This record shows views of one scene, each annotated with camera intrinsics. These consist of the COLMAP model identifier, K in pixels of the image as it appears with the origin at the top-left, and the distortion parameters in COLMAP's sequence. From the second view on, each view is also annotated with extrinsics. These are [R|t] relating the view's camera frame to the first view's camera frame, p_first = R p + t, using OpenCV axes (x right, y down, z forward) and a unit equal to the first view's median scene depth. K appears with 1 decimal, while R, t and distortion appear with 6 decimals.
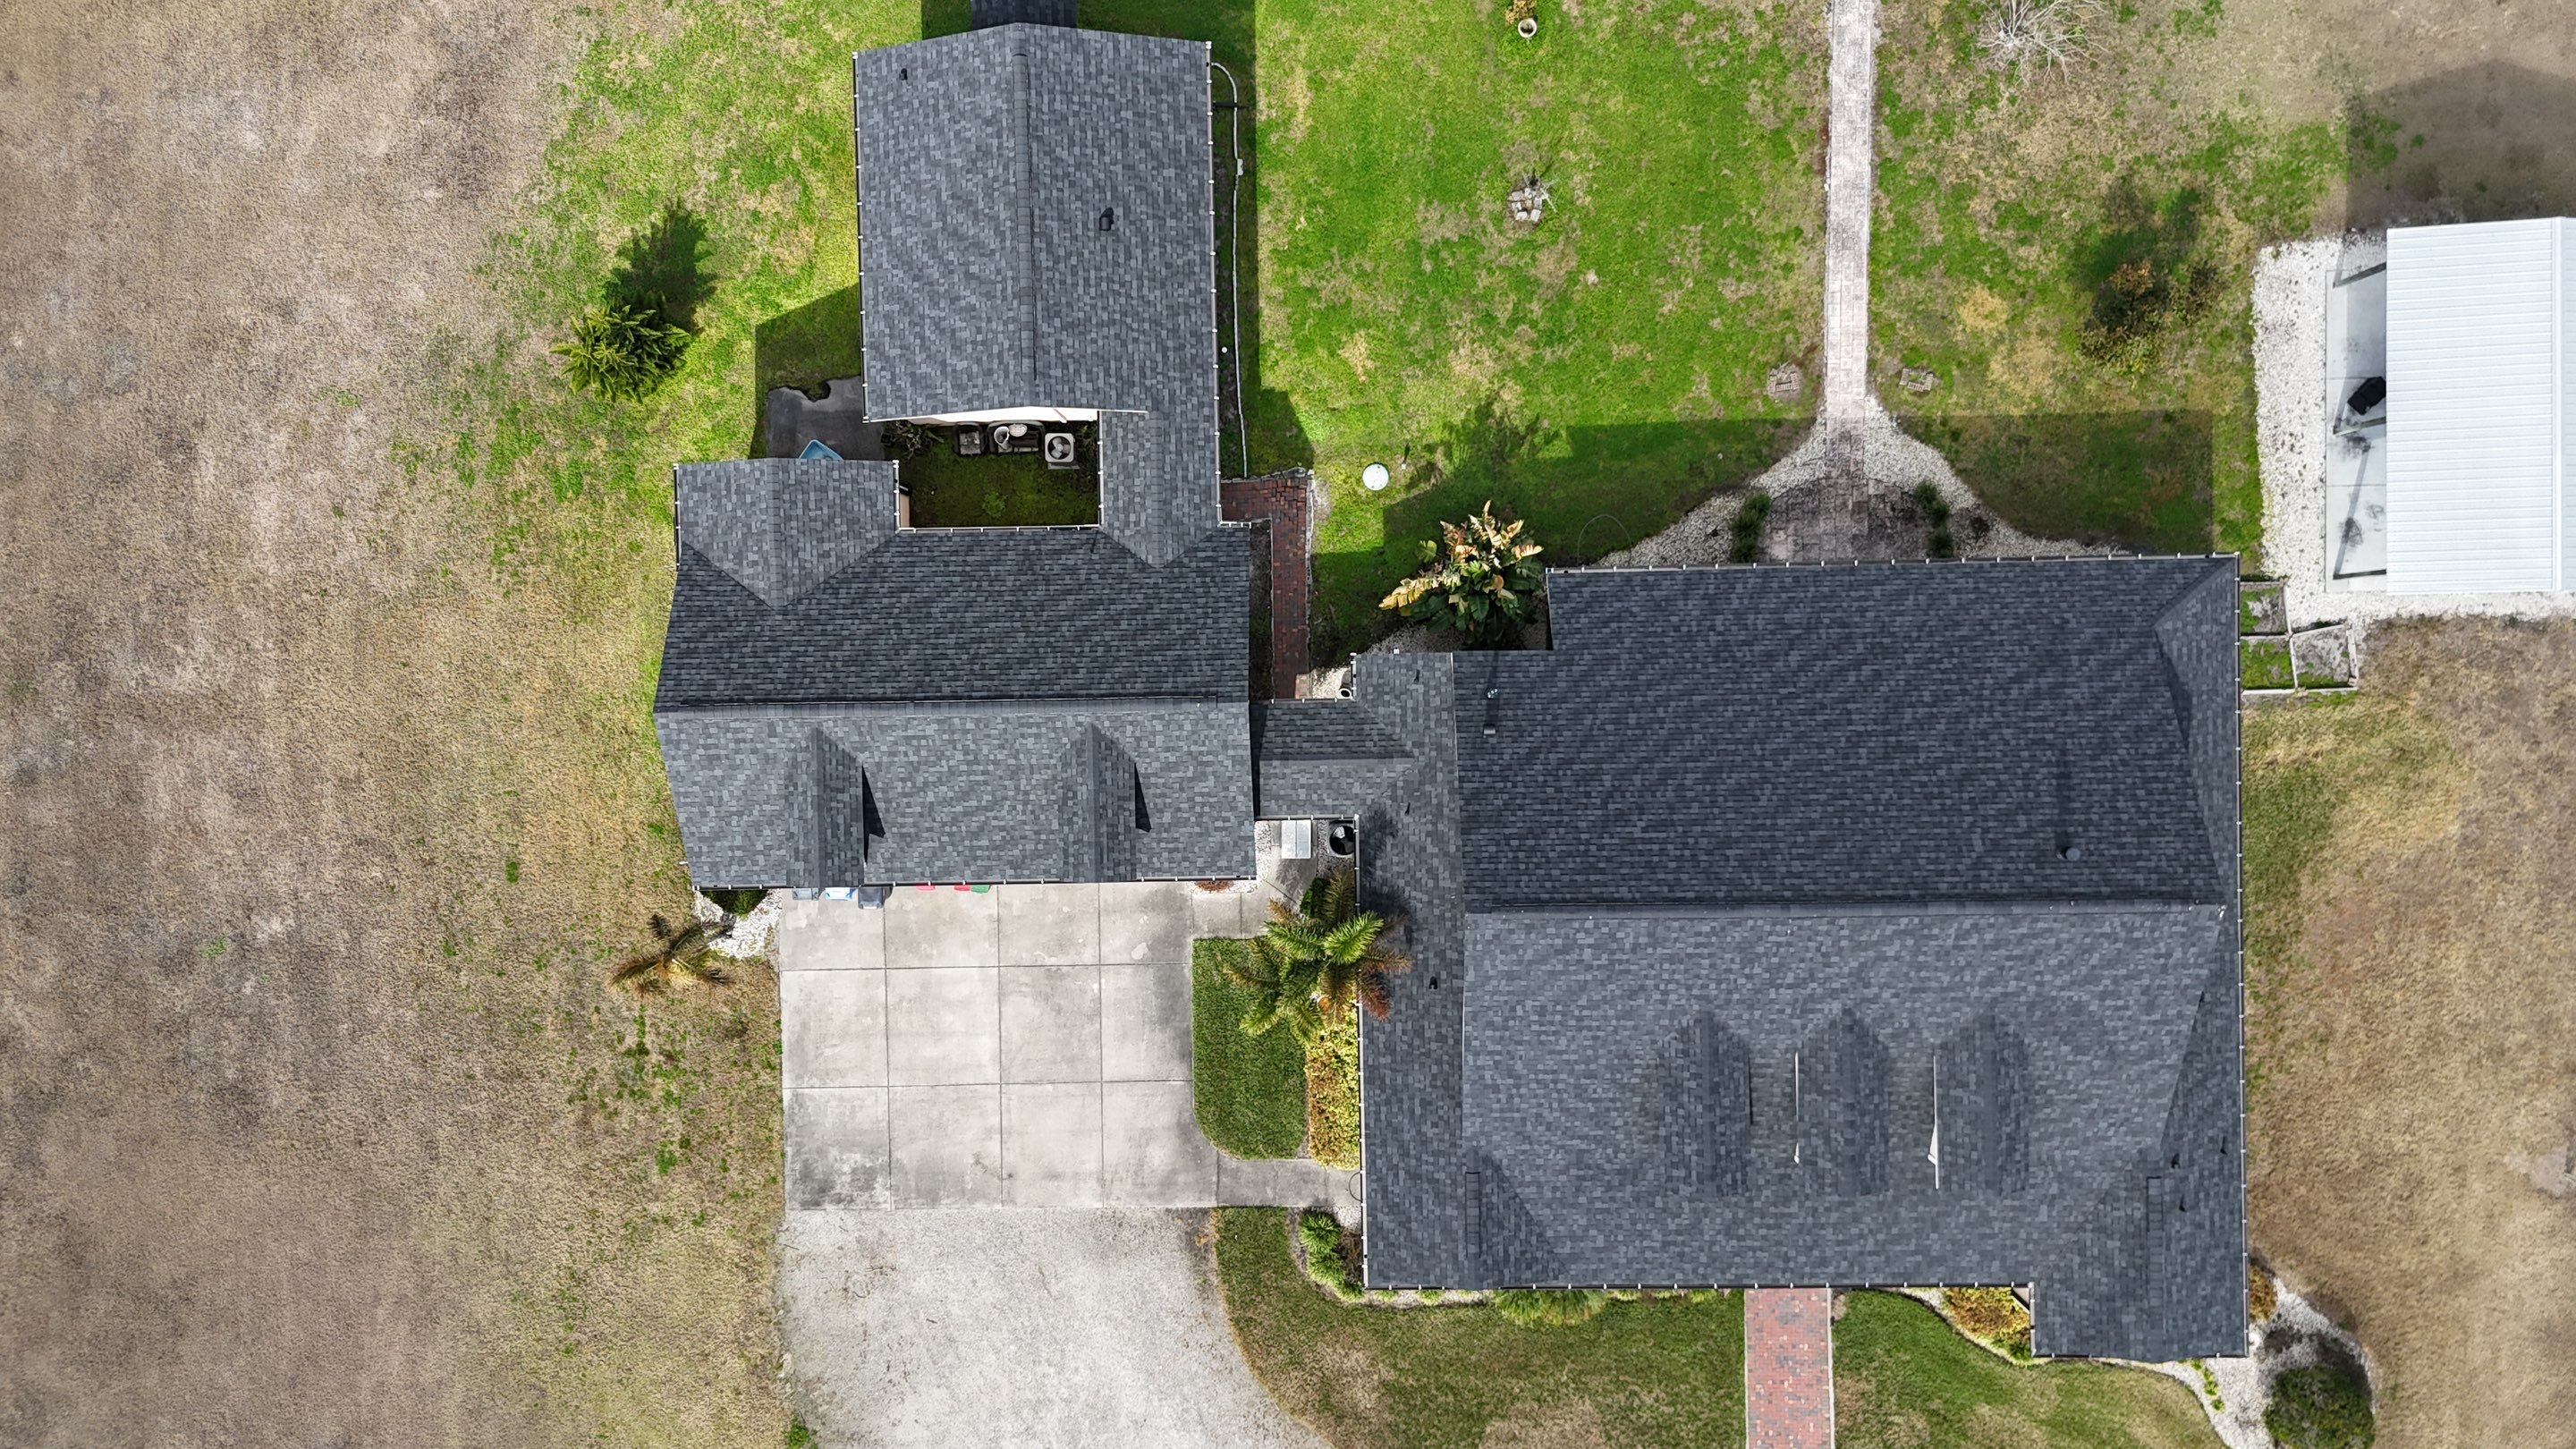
lens RADIAL K [[1898.4, 0, 1285.7], [0, 1898.4, 720.5], [0, 0, 1]] dist [0.070326, -0.067680]
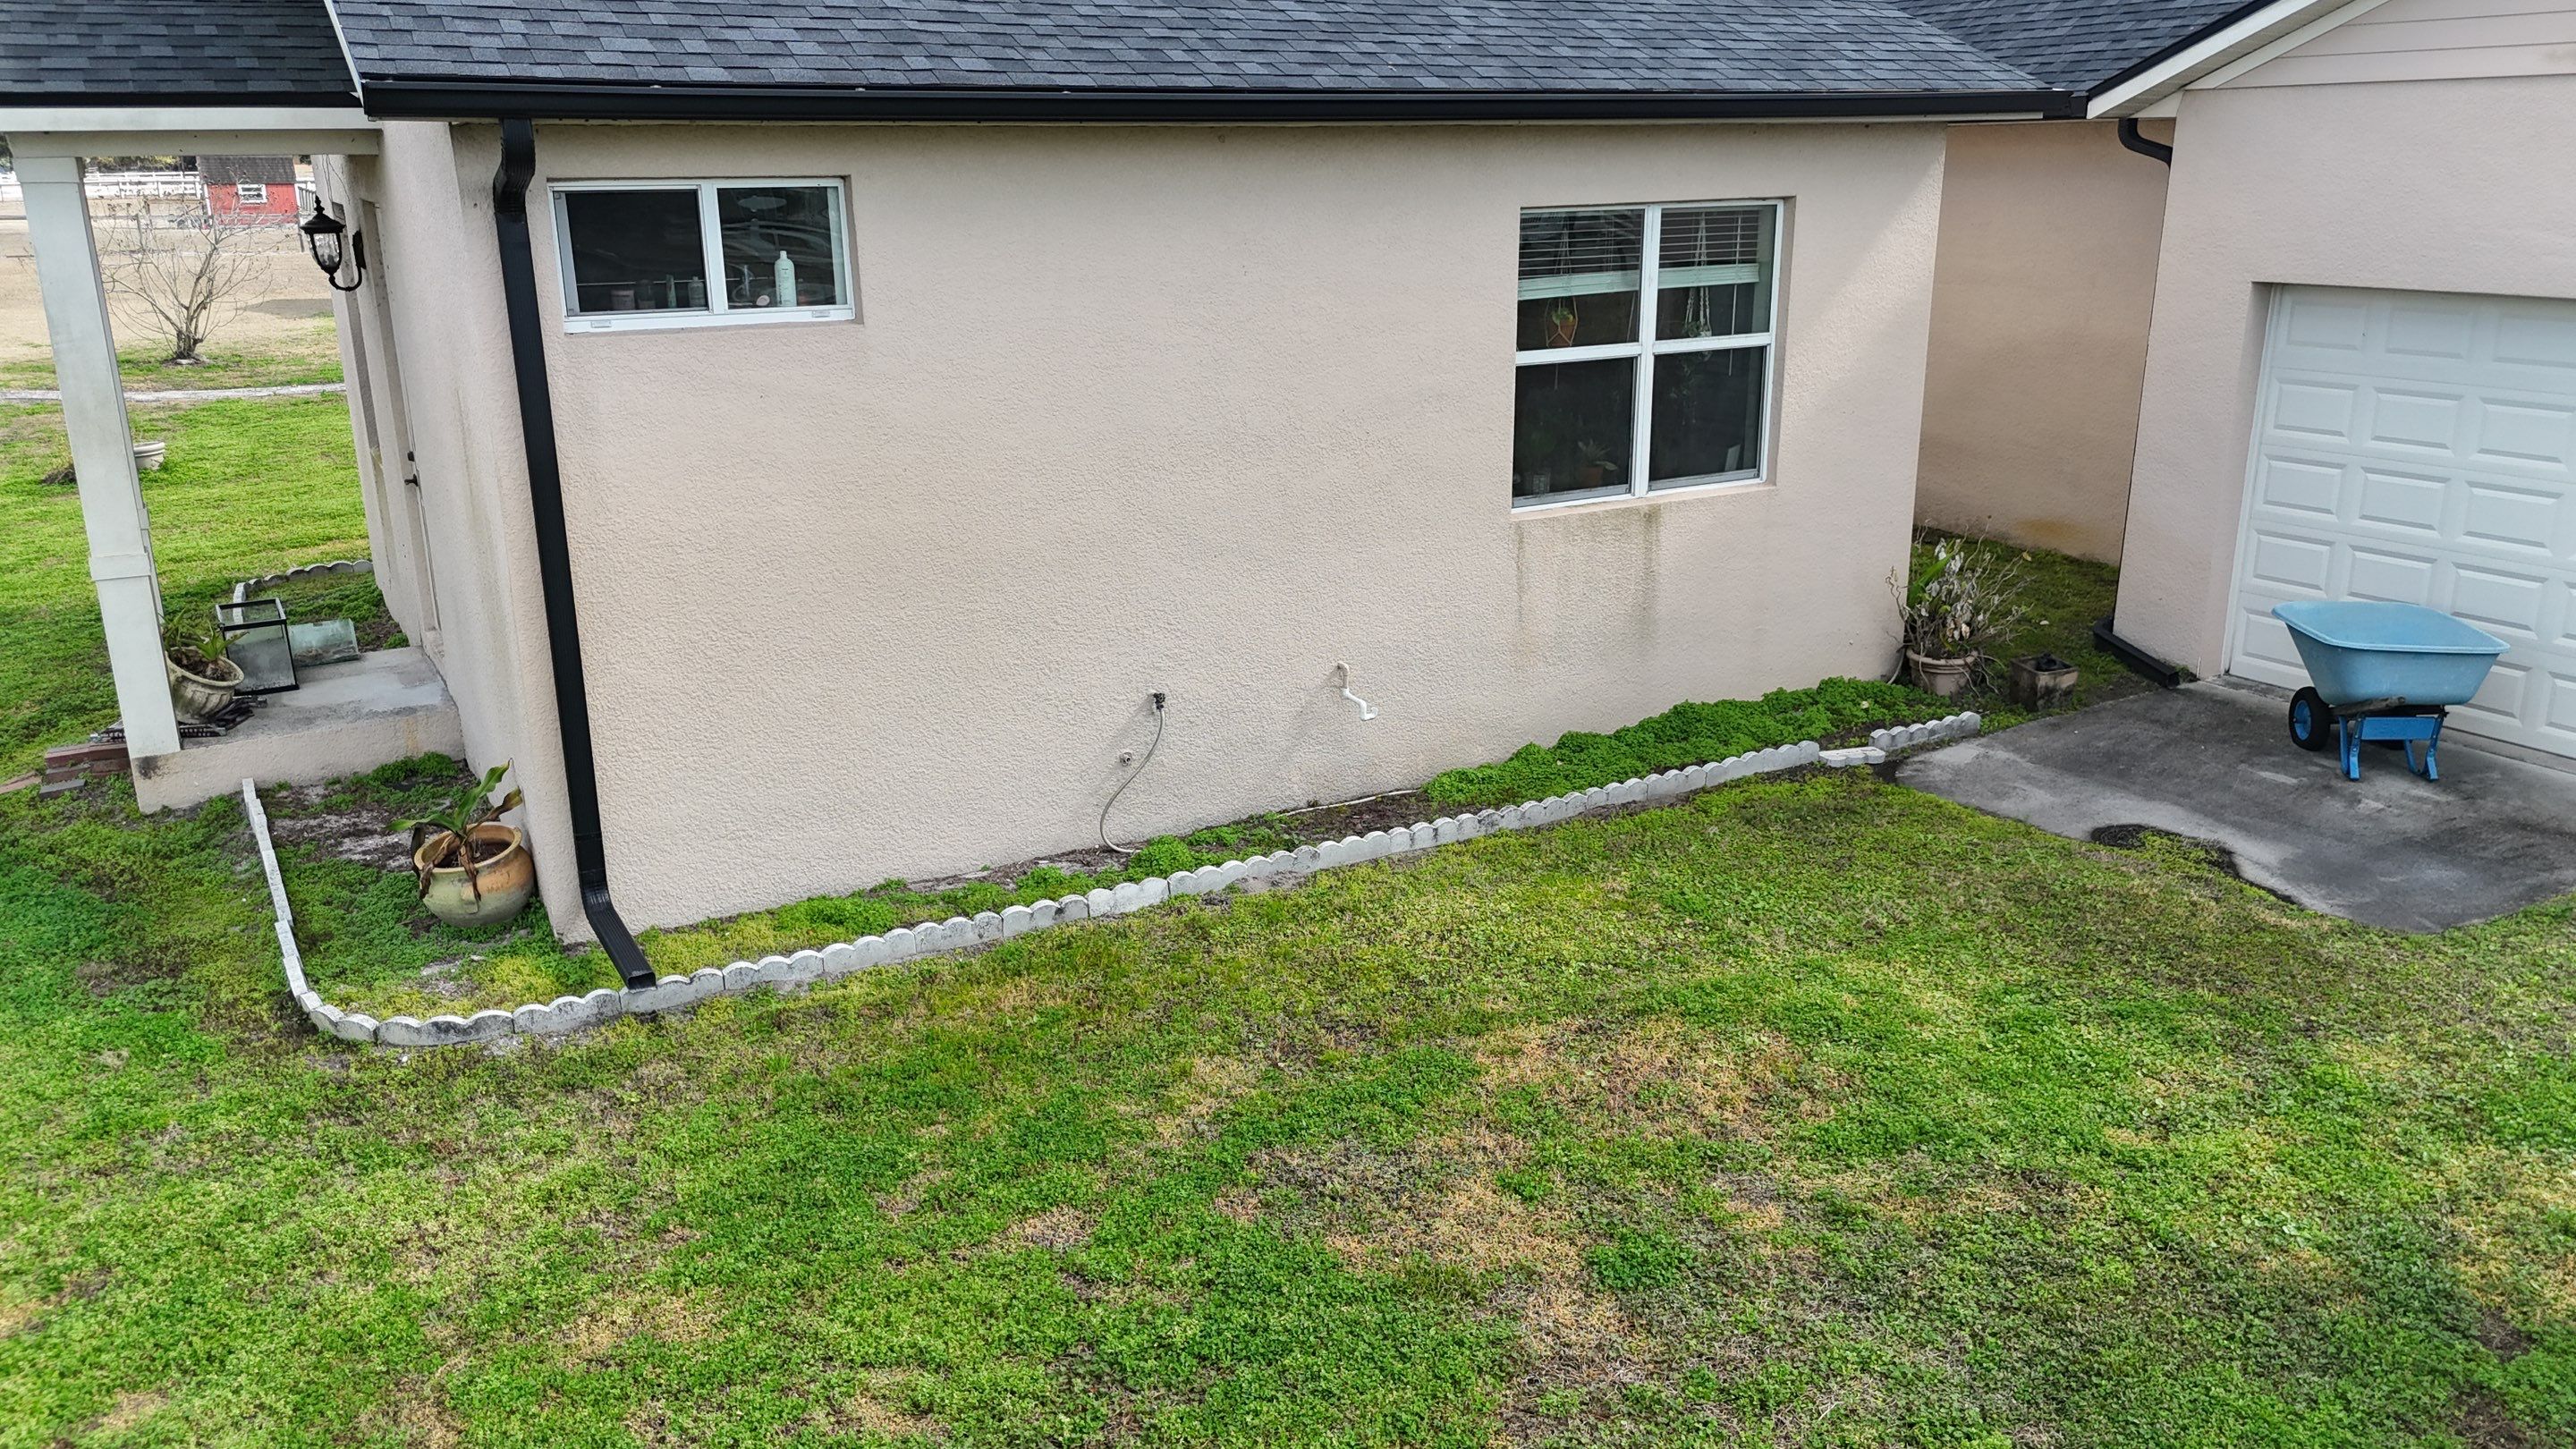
lens RADIAL K [[1898.4, 0, 1281.5], [0, 1898.4, 738.3], [0, 0, 1]] dist [0.070326, -0.067680]
pose [[-0.477116, -0.216779, 0.851685, -0.370040], [0.877837, -0.163847, 0.450062, -0.339401], [0.041981, 0.962373, 0.268471, 0.950743]]
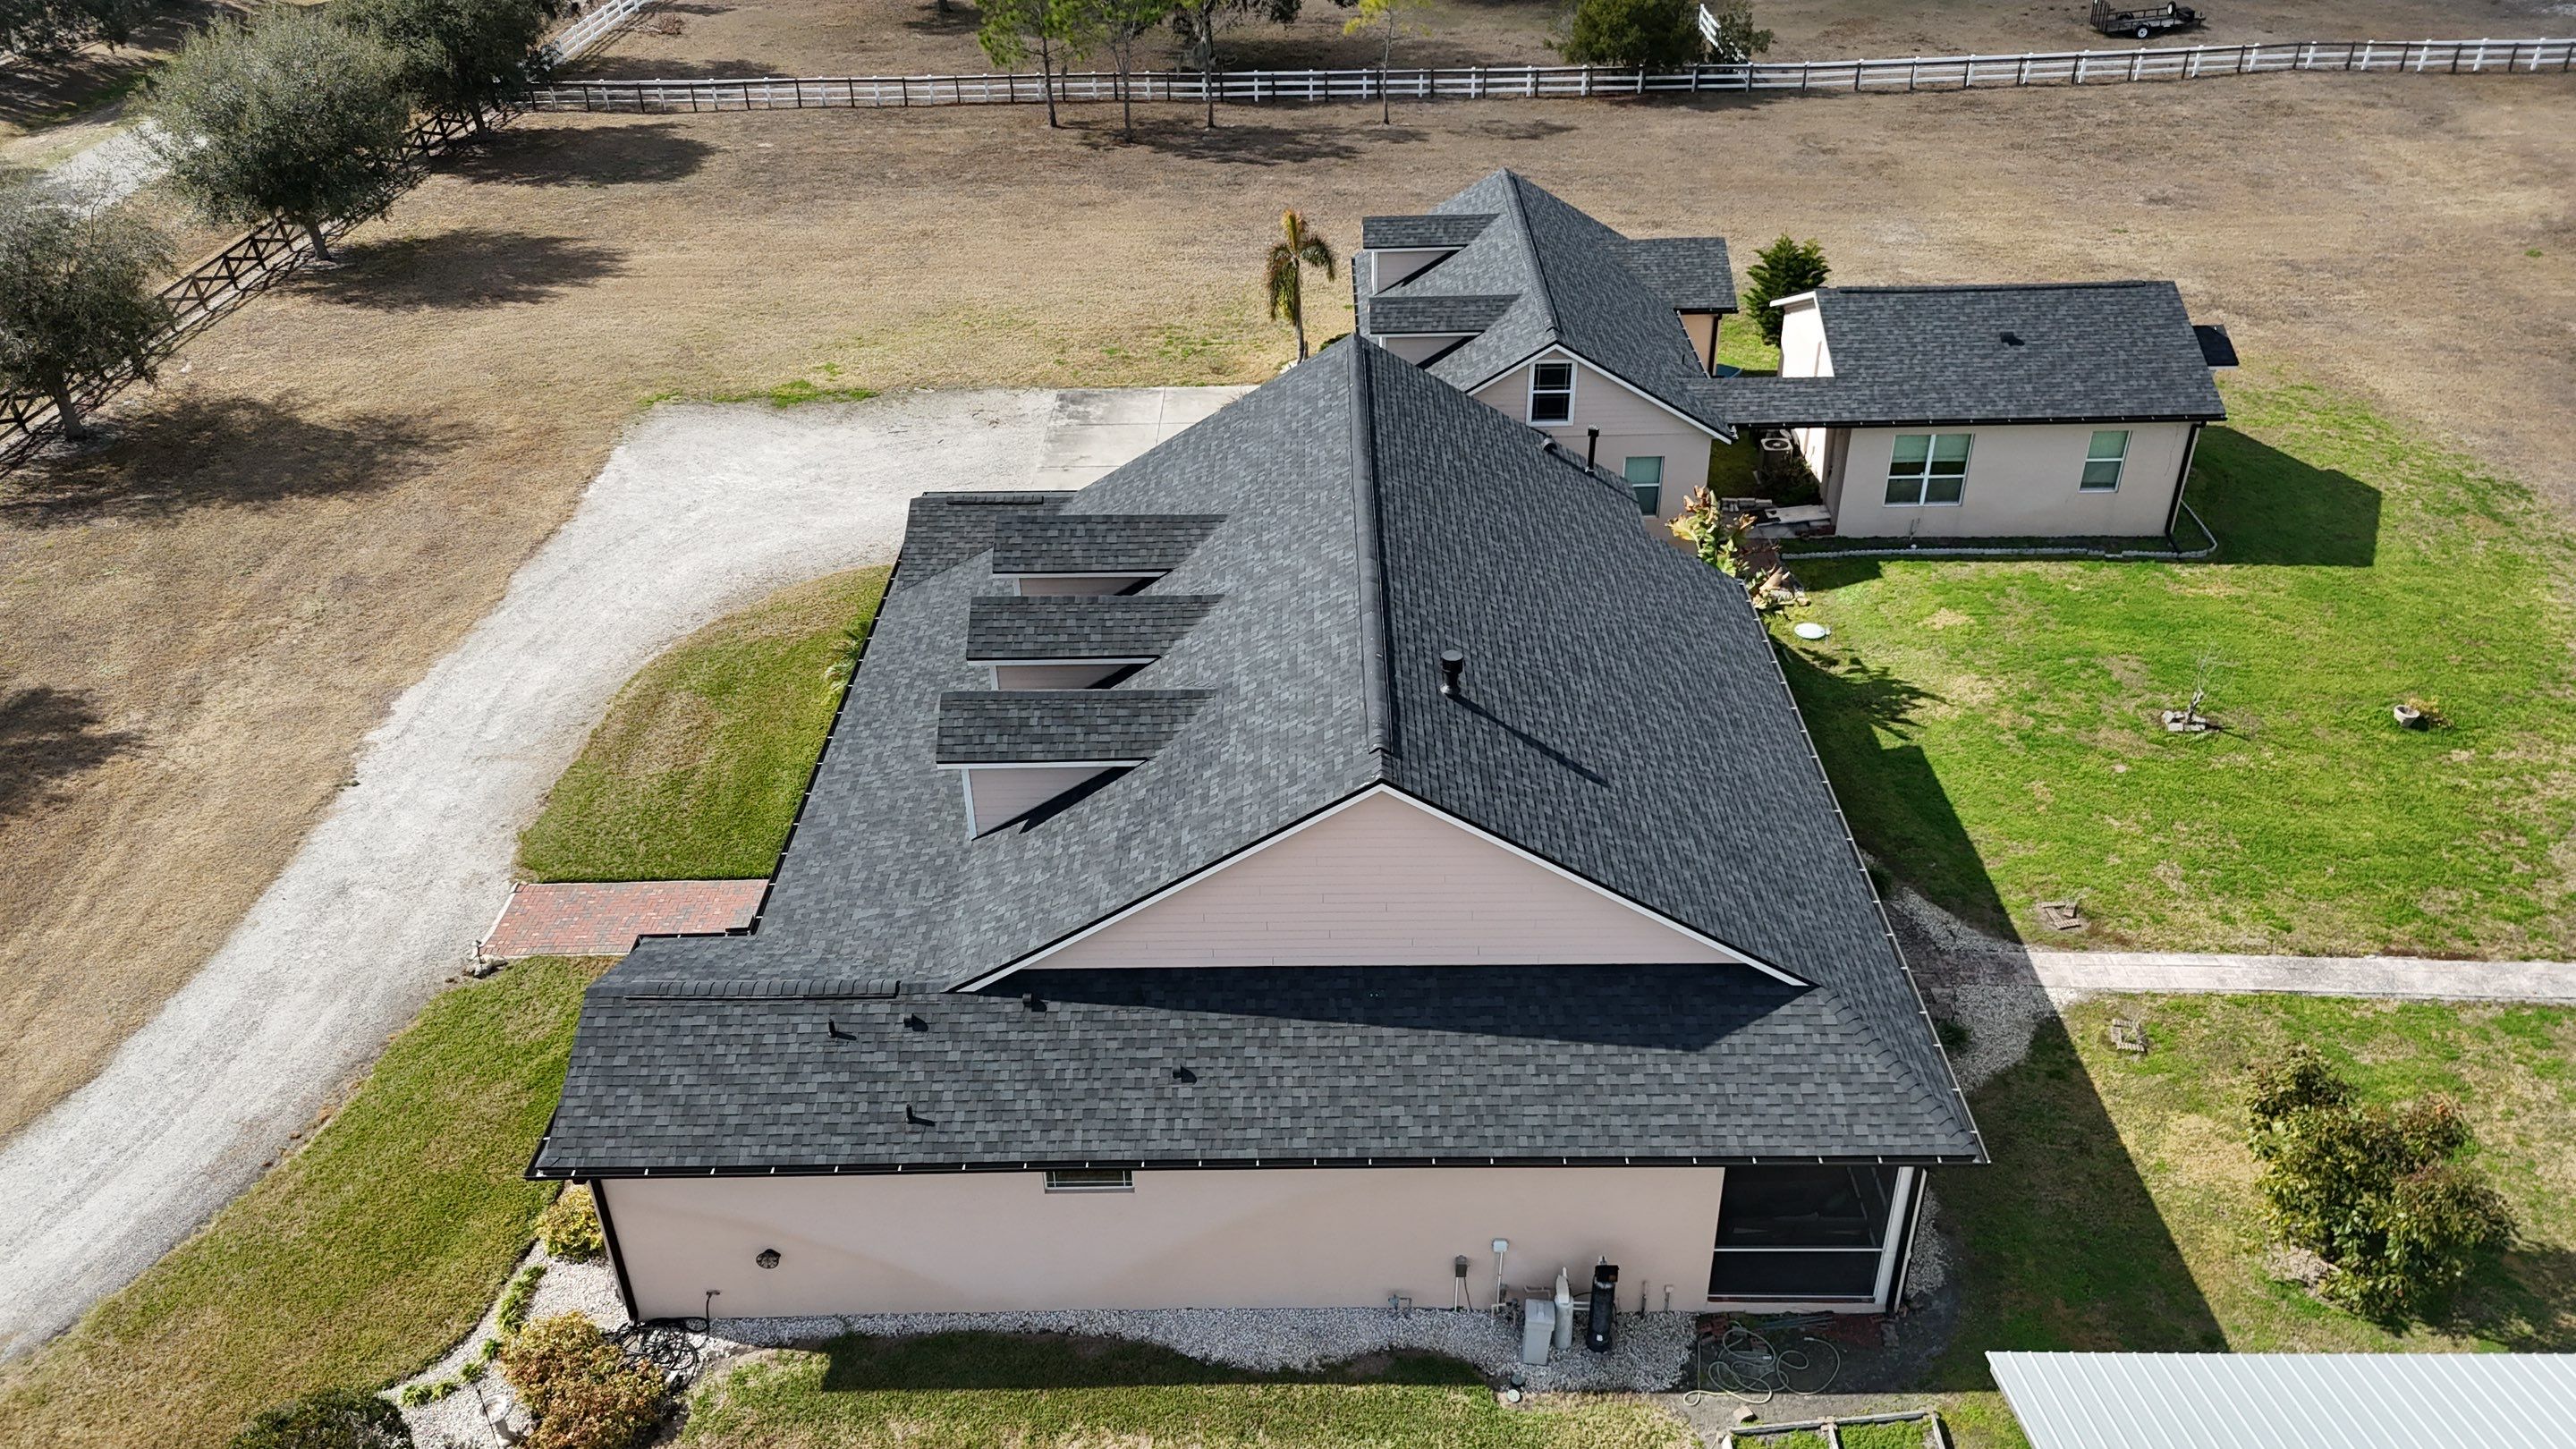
lens RADIAL K [[1898.4, 0, 1284.1], [0, 1898.4, 726.1], [0, 0, 1]] dist [0.070326, -0.067680]
pose [[-0.026272, 0.558231, -0.829269, 0.815653], [-0.999654, -0.013830, 0.022360, 0.095198], [0.001013, 0.829570, 0.558402, 0.544506]]
